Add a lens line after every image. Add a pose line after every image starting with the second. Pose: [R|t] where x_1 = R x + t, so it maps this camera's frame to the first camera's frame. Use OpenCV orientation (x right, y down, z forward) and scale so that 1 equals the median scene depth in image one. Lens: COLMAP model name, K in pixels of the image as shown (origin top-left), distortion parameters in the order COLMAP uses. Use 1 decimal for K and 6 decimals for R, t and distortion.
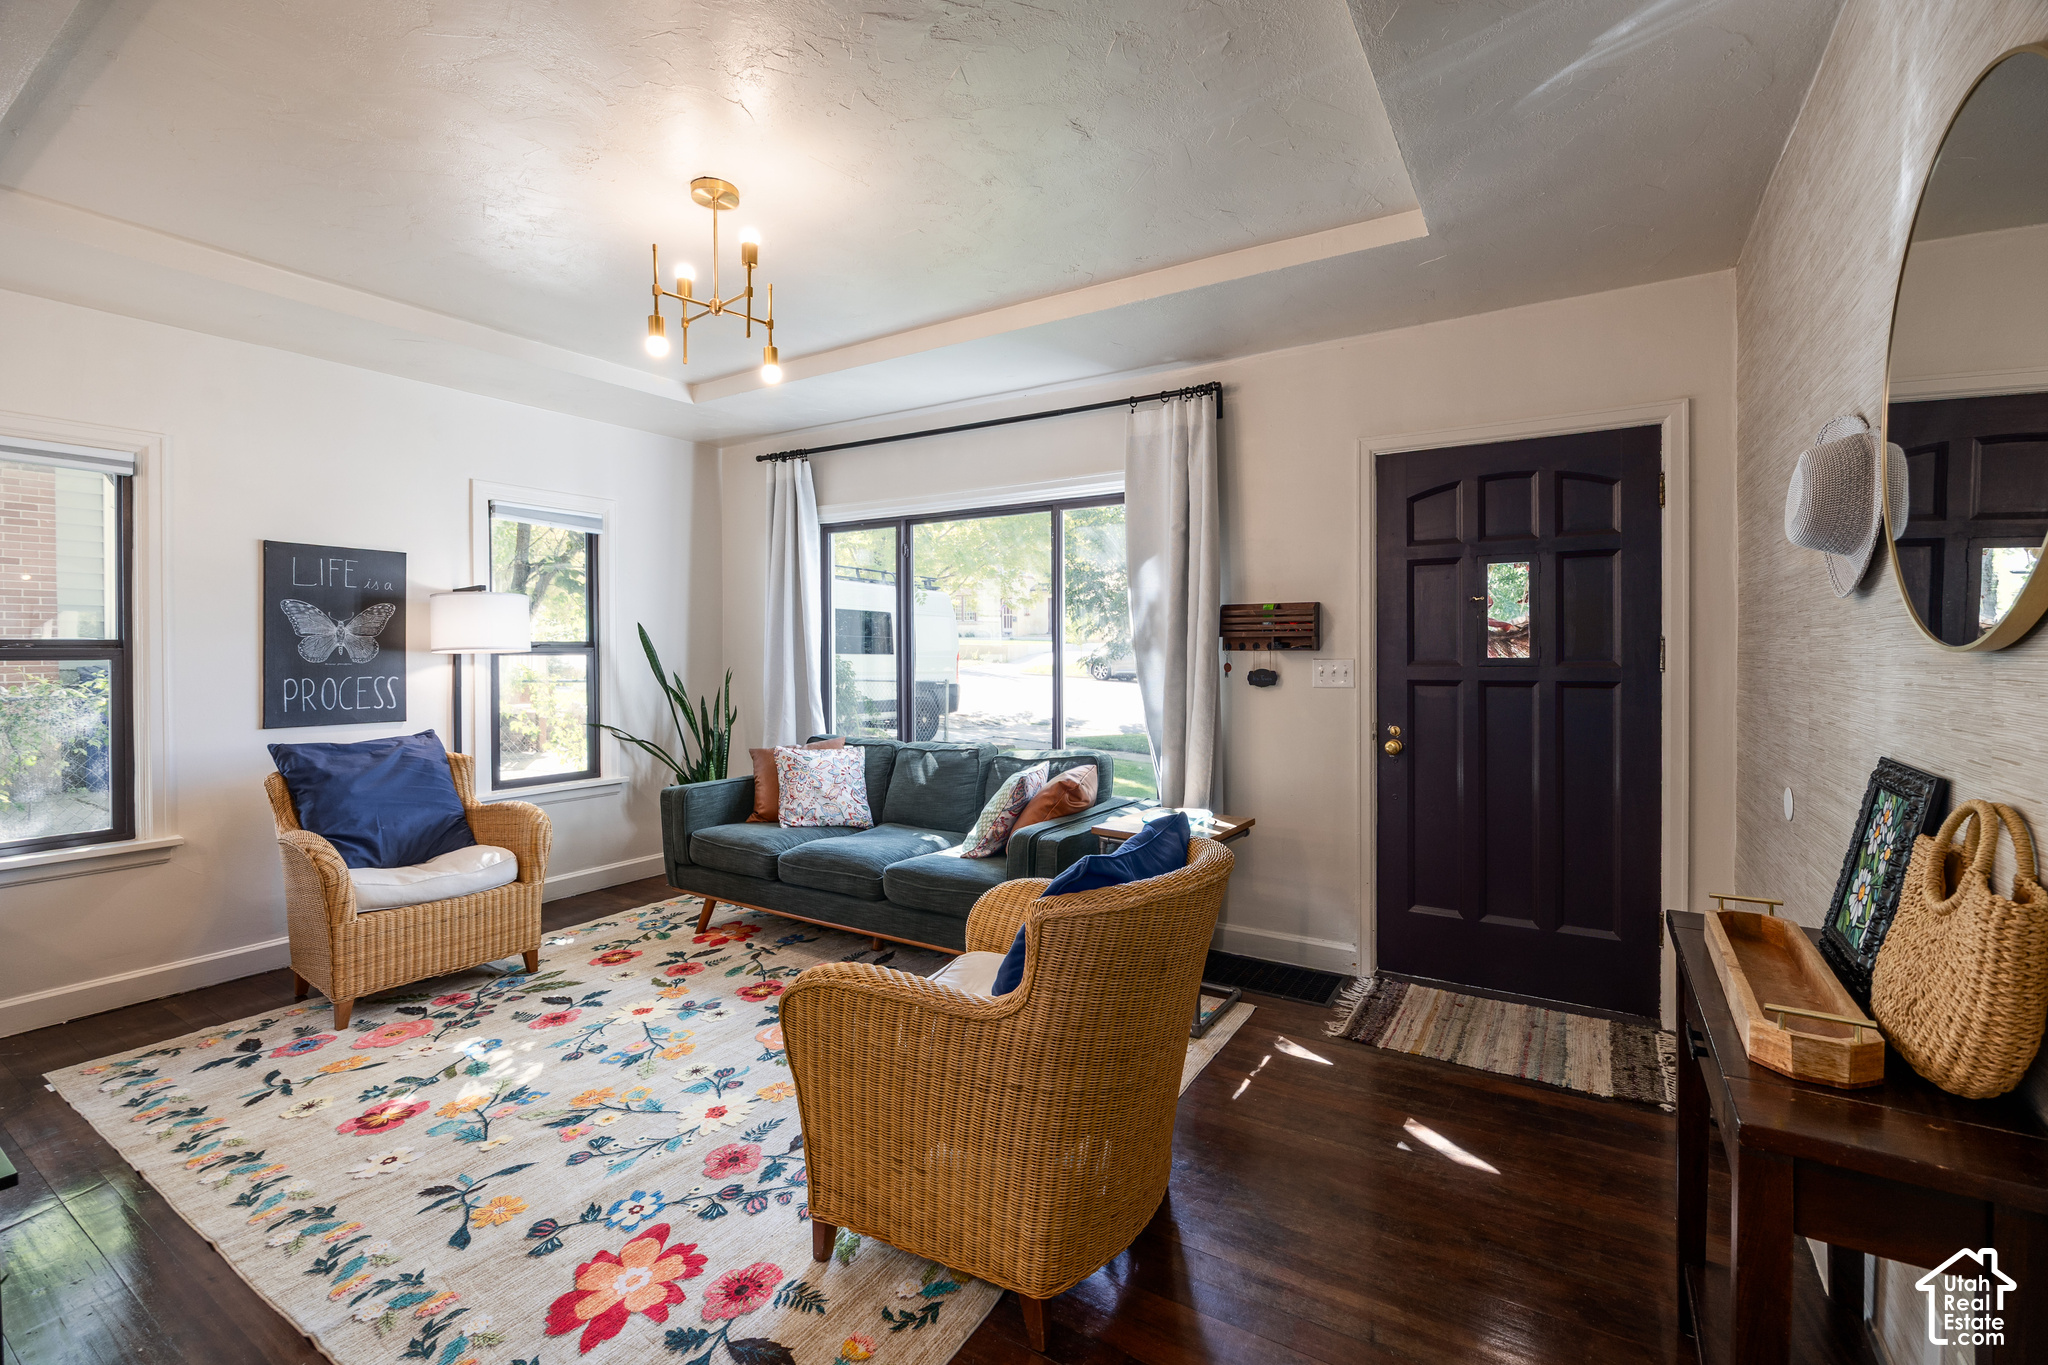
lens RADIAL K [[882.0, 0, 1060.6], [0, 882.0, 658.8], [0, 0, 1]] dist [-0.014919, -0.000012]
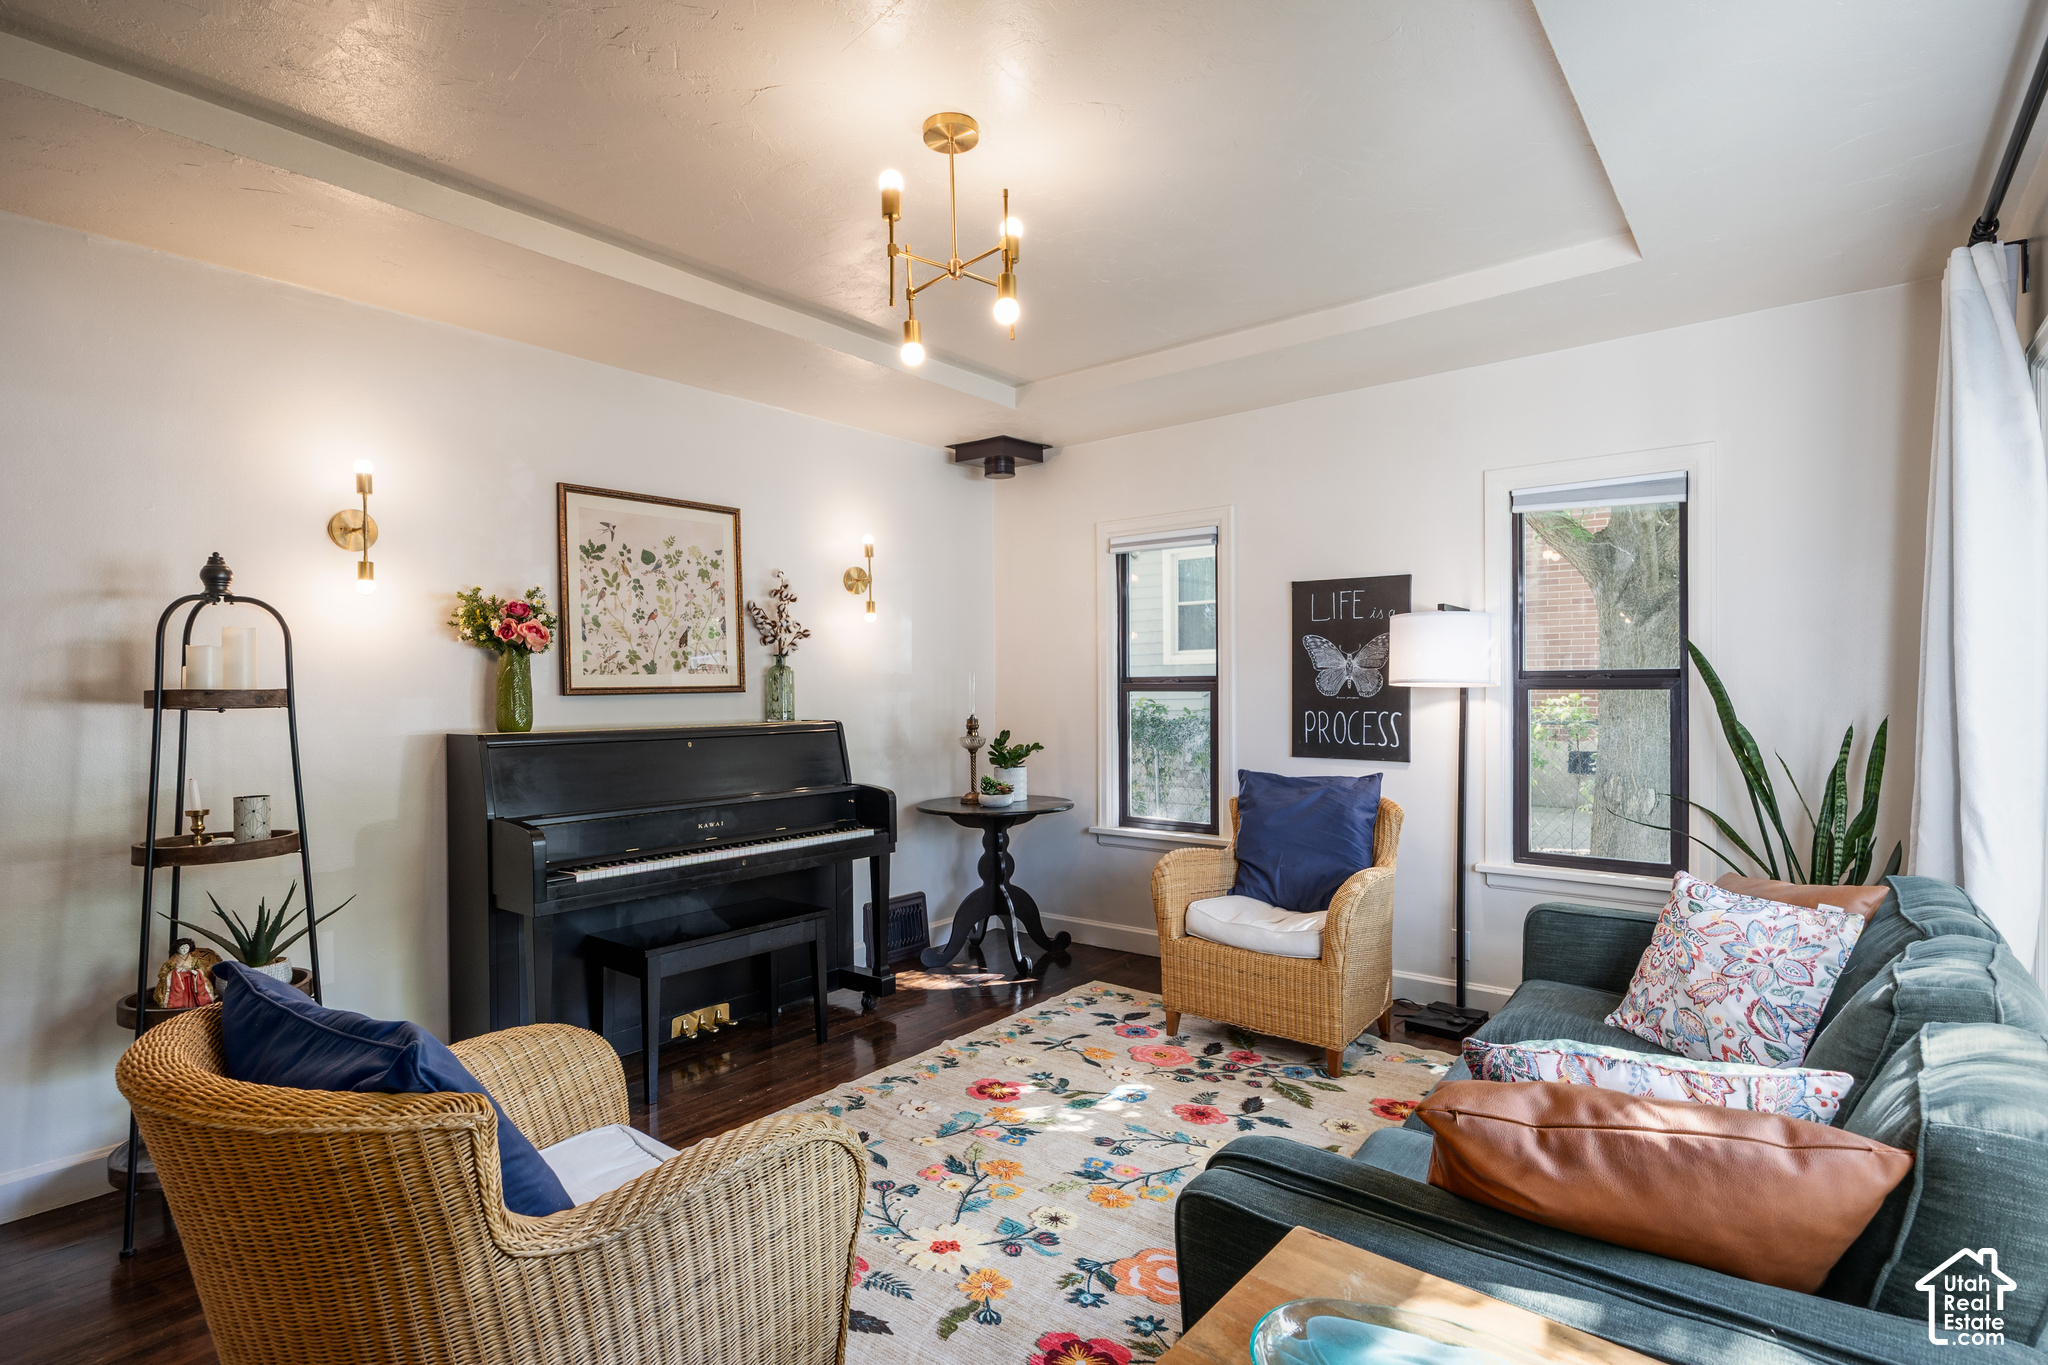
lens RADIAL K [[1006.4, 0, 1008.1], [0, 1006.4, 691.8], [0, 0, 1]] dist [-0.005244, -0.000579]
pose [[-0.154524, 0.010469, -0.987934, 0.510791], [0.000111, 0.999944, 0.010579, -0.018154], [0.987989, 0.001525, -0.154517, 1.155440]]
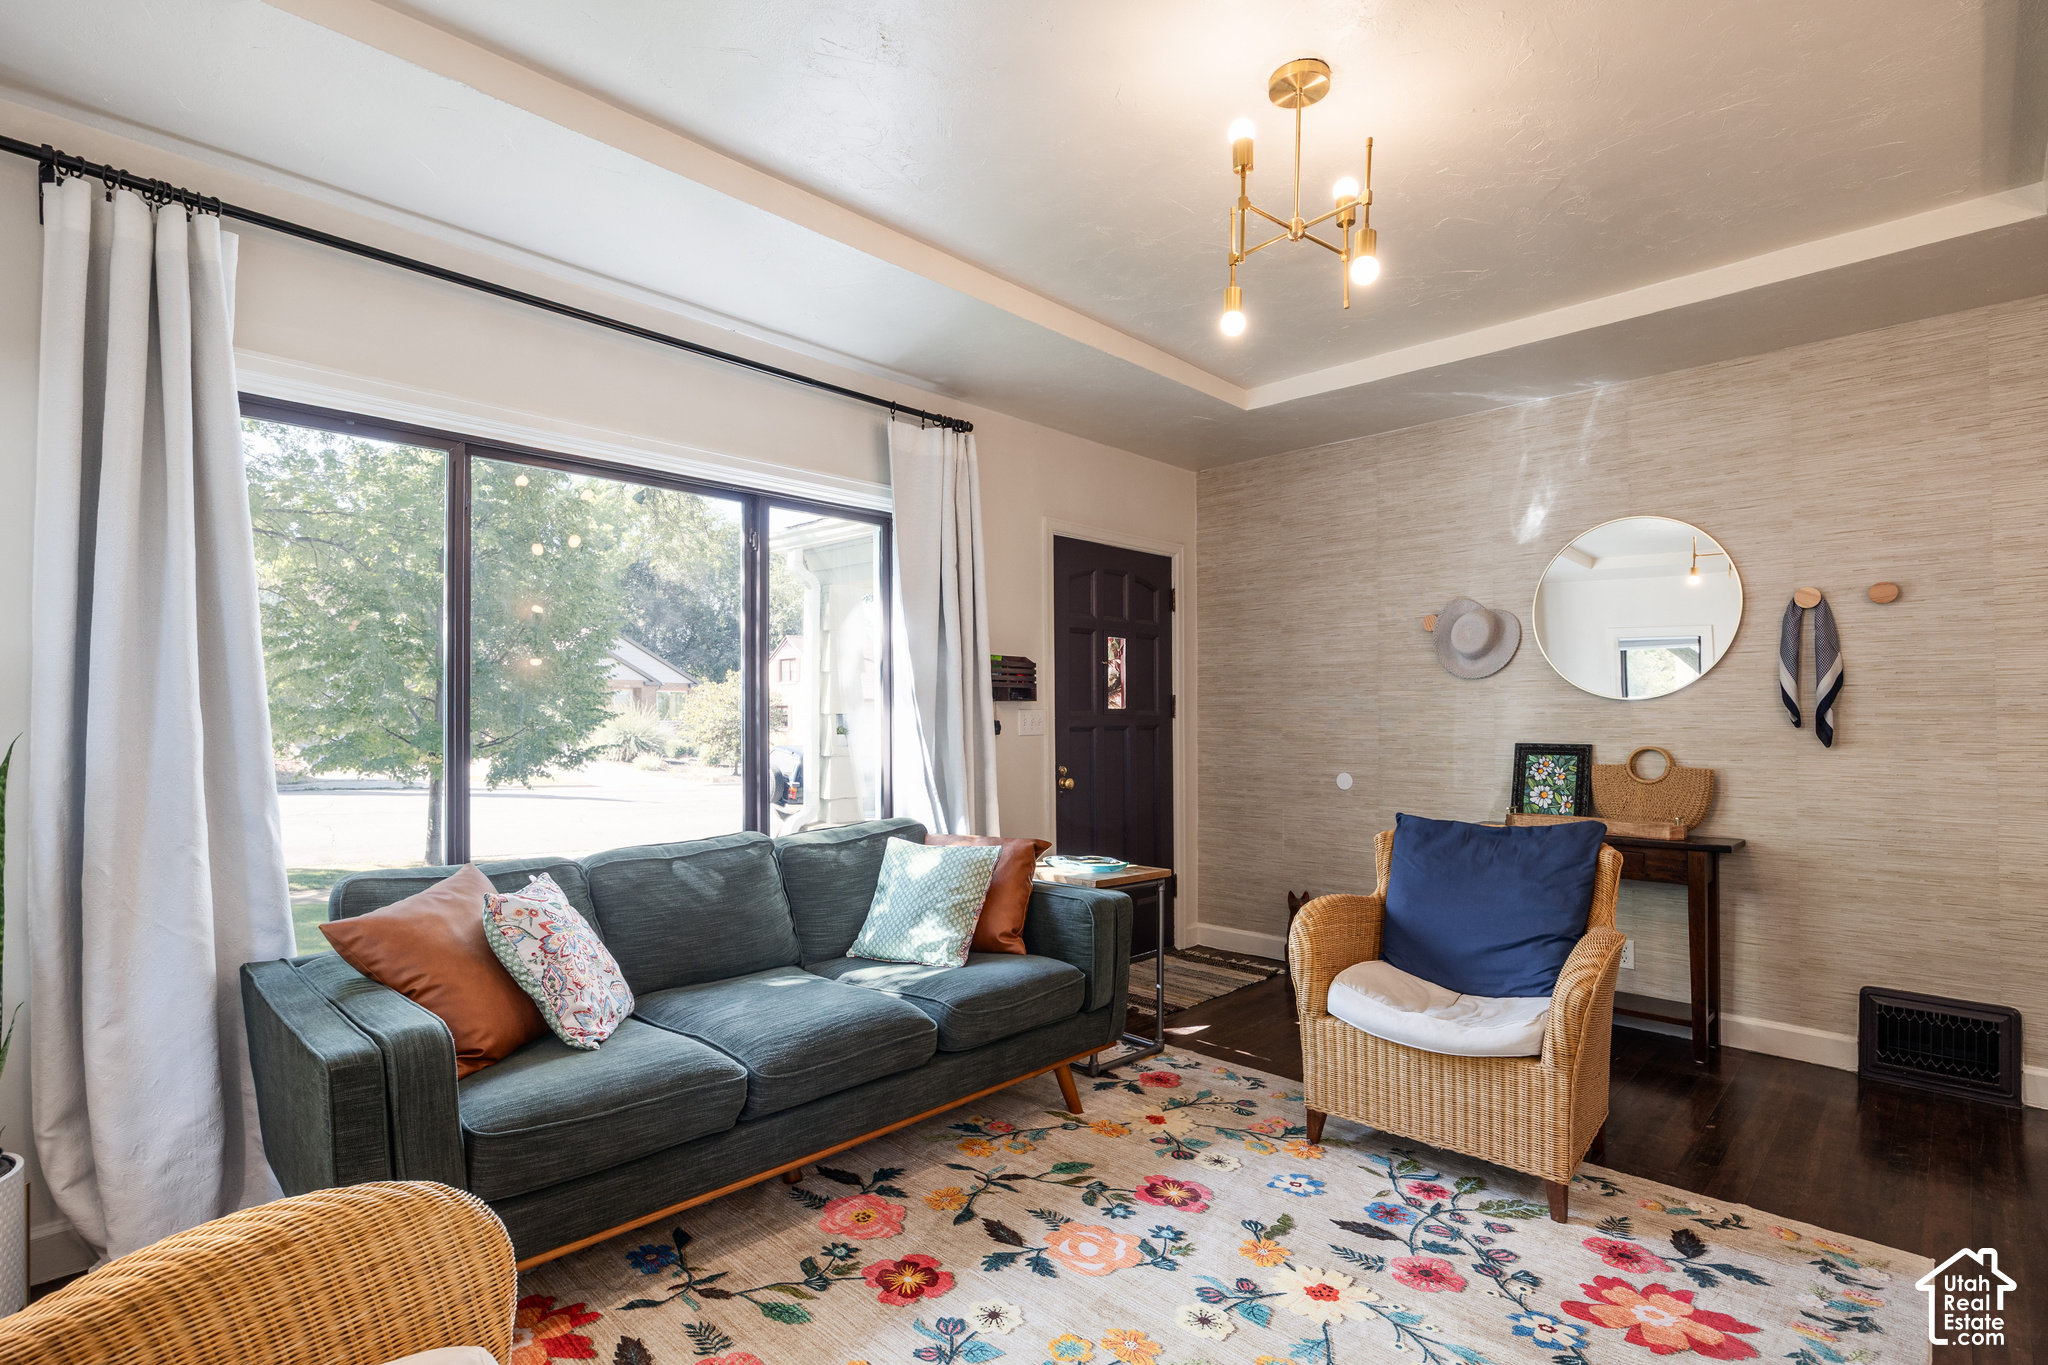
lens RADIAL K [[970.3, 0, 1023.5], [0, 970.3, 703.7], [0, 0, 1]] dist [-0.010900, -0.000589]
pose [[0.236415, 0.015172, 0.971534, -1.217592], [0.009559, 0.999793, -0.017940, 0.020619], [-0.971605, 0.013528, 0.236221, 1.004027]]
